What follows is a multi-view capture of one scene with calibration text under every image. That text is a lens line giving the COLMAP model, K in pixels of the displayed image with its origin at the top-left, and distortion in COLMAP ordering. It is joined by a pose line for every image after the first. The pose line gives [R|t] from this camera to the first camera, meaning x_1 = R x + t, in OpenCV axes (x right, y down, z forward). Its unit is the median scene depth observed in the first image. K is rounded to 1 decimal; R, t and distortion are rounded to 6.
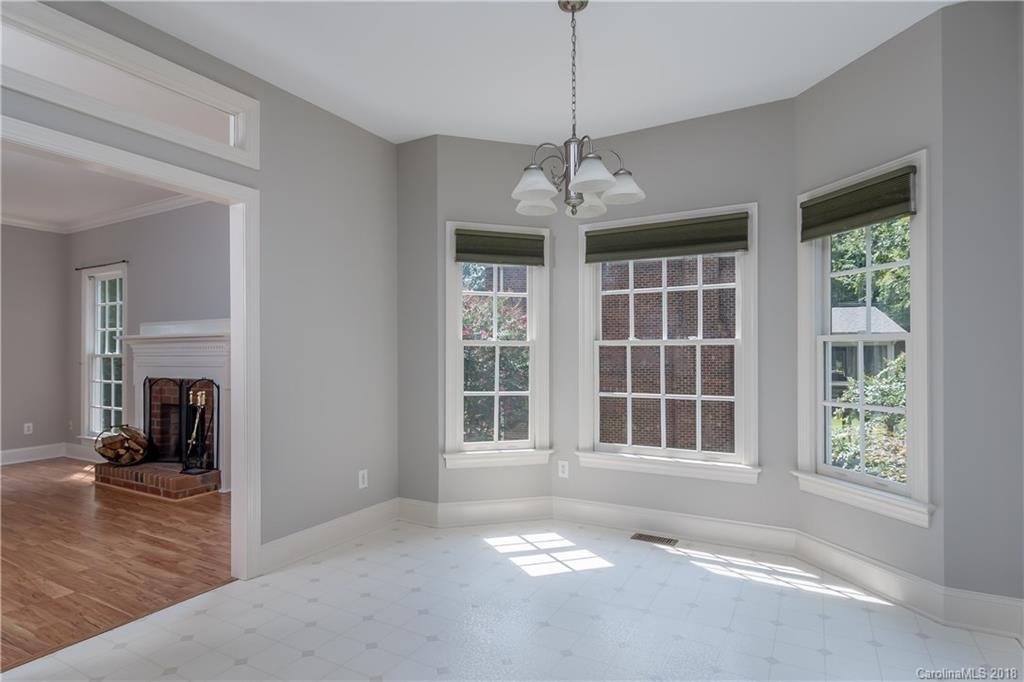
lens RADIAL K [[545.8, 0, 515.2], [0, 545.8, 348.8], [0, 0, 1]] dist [0.003686, 0.001370]
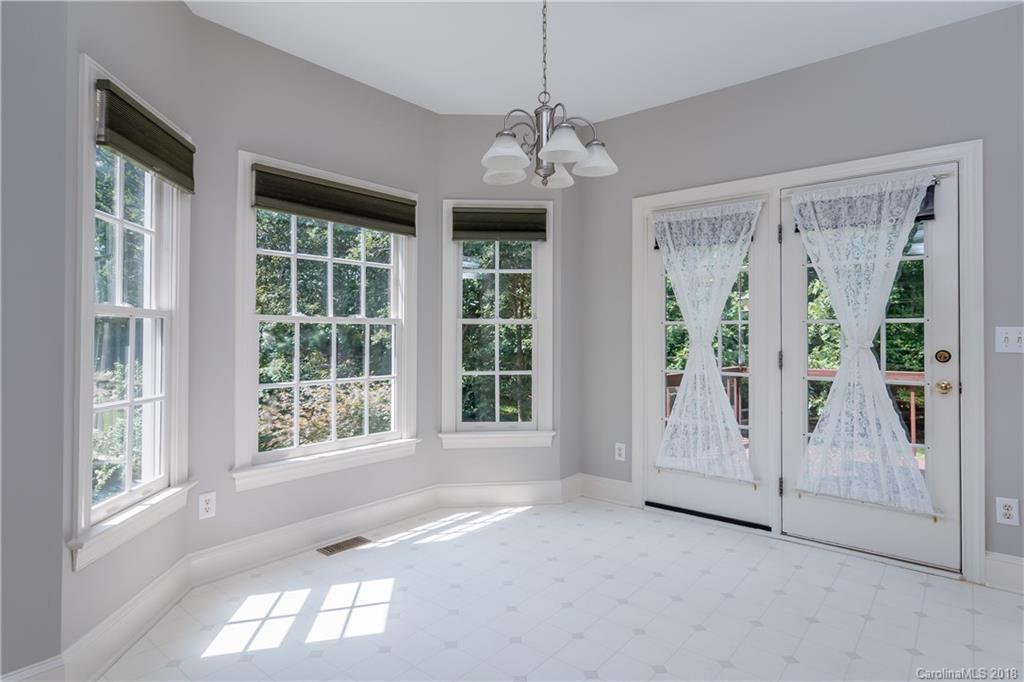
lens RADIAL K [[553.0, 0, 510.4], [0, 553.0, 334.0], [0, 0, 1]] dist [0.001326, 0.000950]
pose [[0.184760, 0.005001, 0.982771, -0.640659], [-0.013391, 0.999907, -0.002570, 0.012025], [-0.982693, -0.012685, 0.184809, 0.660585]]
